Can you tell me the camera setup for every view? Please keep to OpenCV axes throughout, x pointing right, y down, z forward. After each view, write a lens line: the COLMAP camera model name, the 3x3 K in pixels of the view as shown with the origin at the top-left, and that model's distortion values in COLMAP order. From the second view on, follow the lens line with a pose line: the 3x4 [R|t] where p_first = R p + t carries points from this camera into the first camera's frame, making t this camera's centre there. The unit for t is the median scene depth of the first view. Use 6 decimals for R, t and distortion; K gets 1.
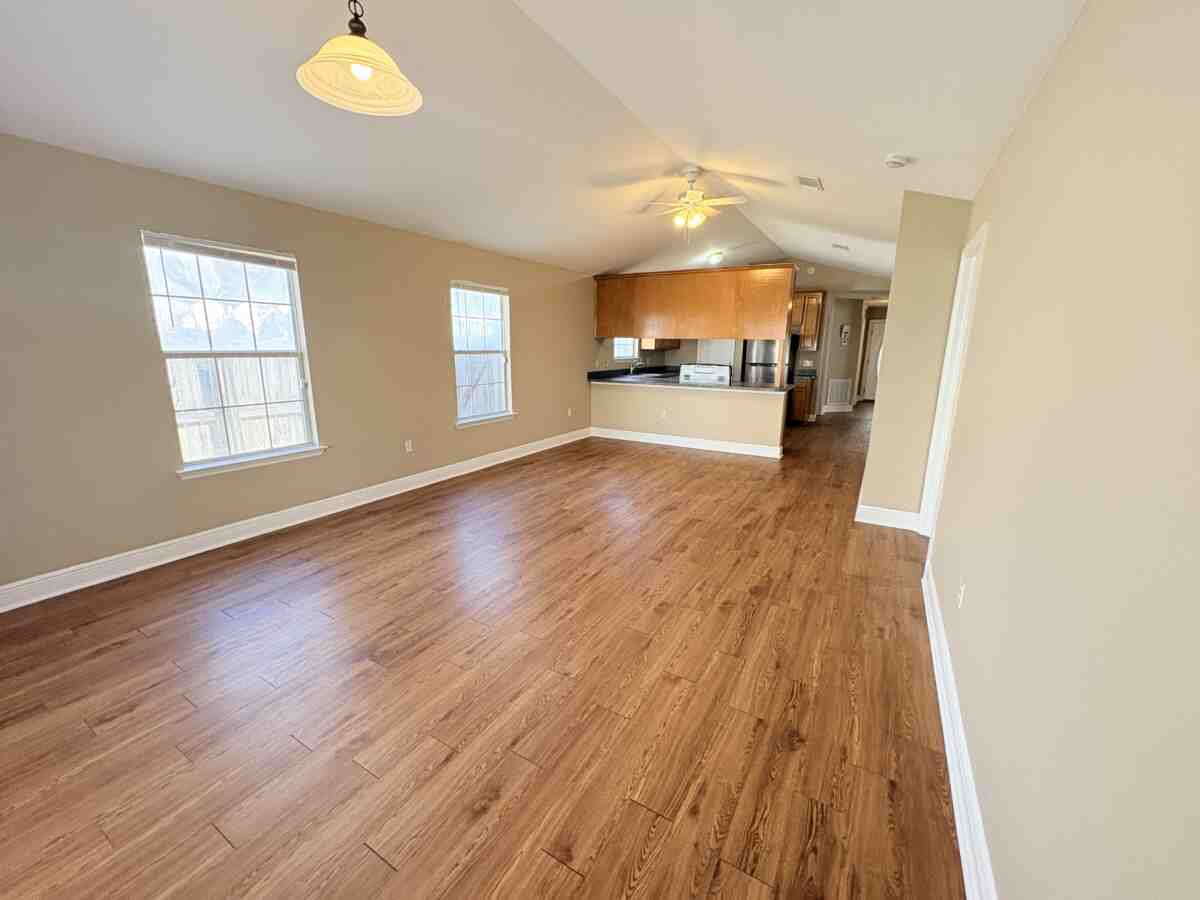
lens RADIAL K [[477.9, 0, 598.6], [0, 477.9, 447.9], [0, 0, 1]] dist [0.001711, -0.000023]
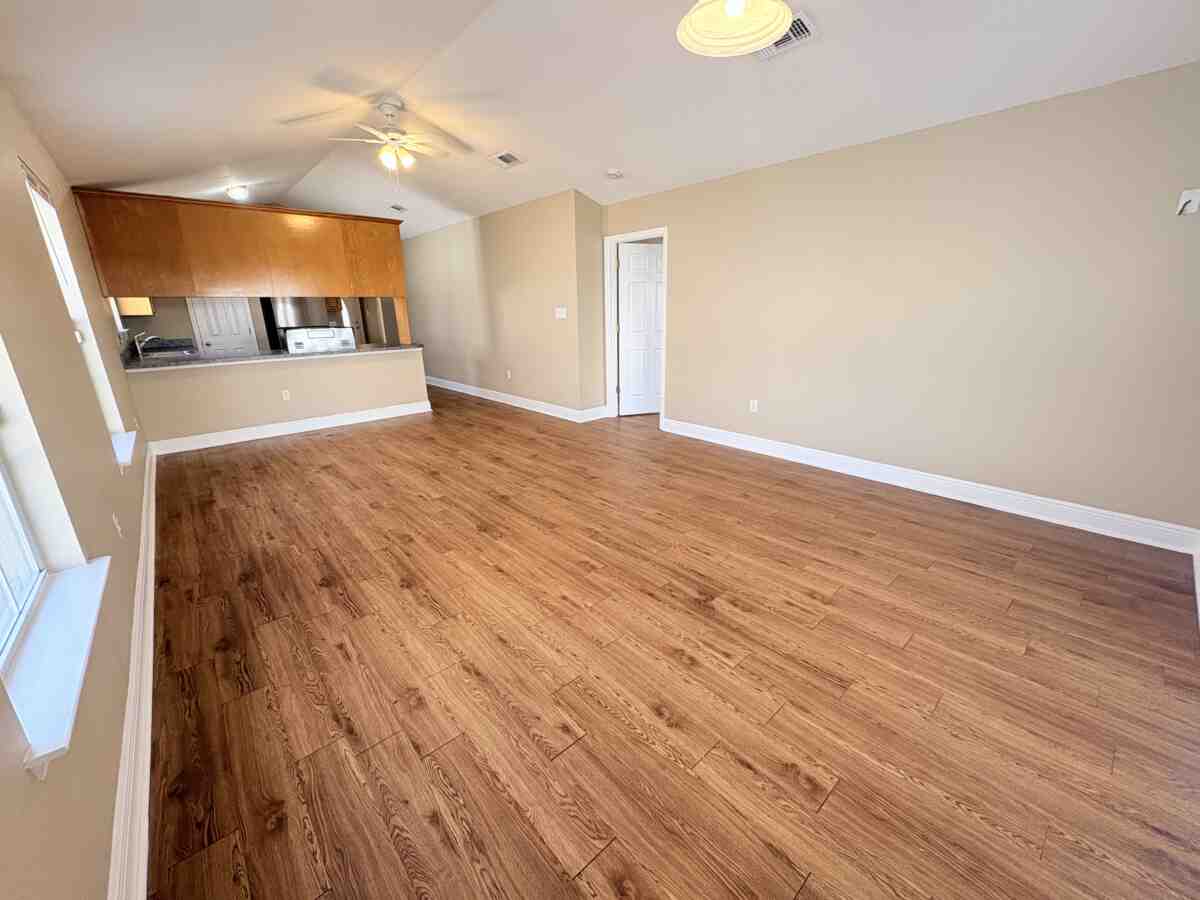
lens RADIAL K [[477.9, 0, 598.6], [0, 477.9, 447.9], [0, 0, 1]] dist [0.001711, -0.000023]
pose [[0.305302, -0.287983, 0.907665, -0.762856], [0.222828, 0.948316, 0.225930, -0.088066], [-0.925818, 0.133276, 0.353694, 0.445026]]
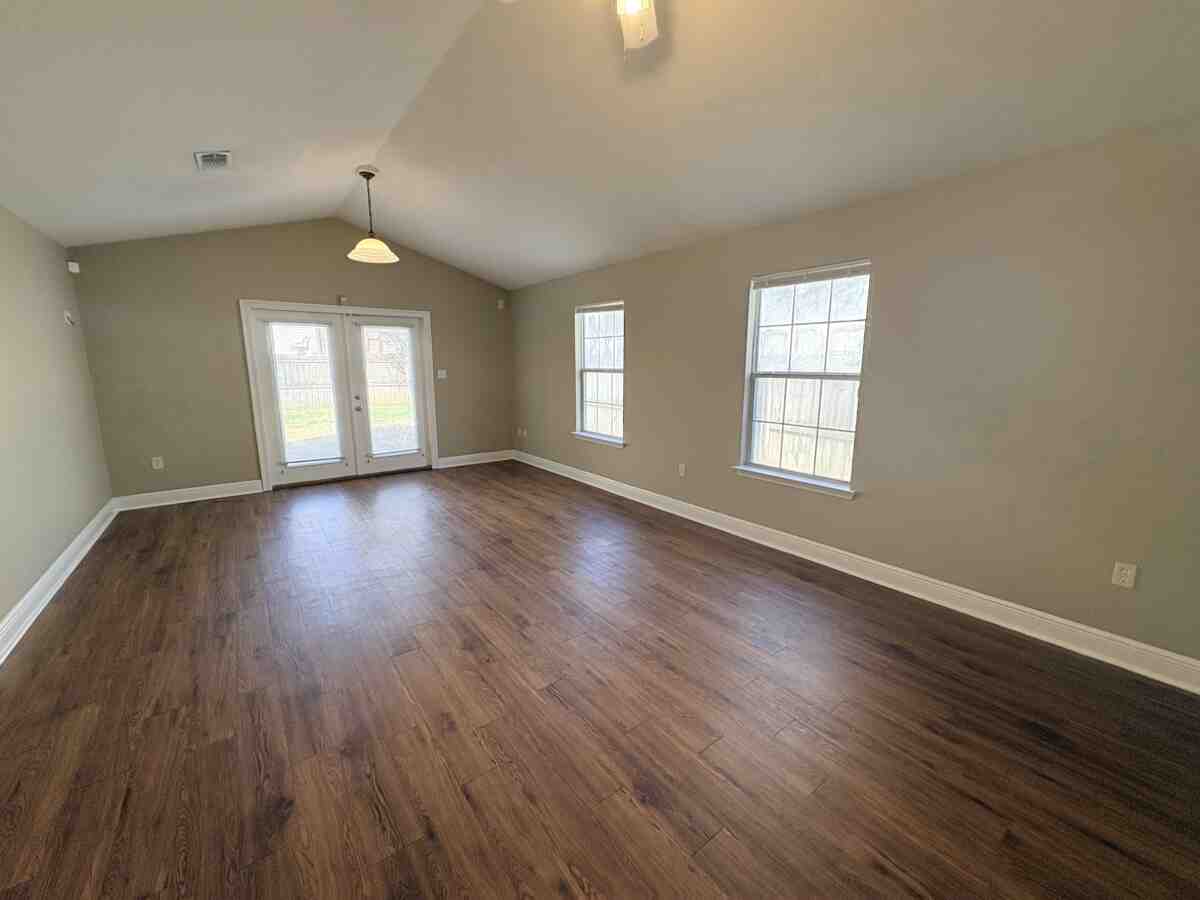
lens RADIAL K [[477.9, 0, 598.6], [0, 477.9, 447.9], [0, 0, 1]] dist [0.001711, -0.000023]
pose [[-0.379291, 0.150769, -0.912911, 0.612628], [-0.200694, 0.949742, 0.240234, -0.280049], [0.903250, 0.274334, -0.329970, 1.332595]]
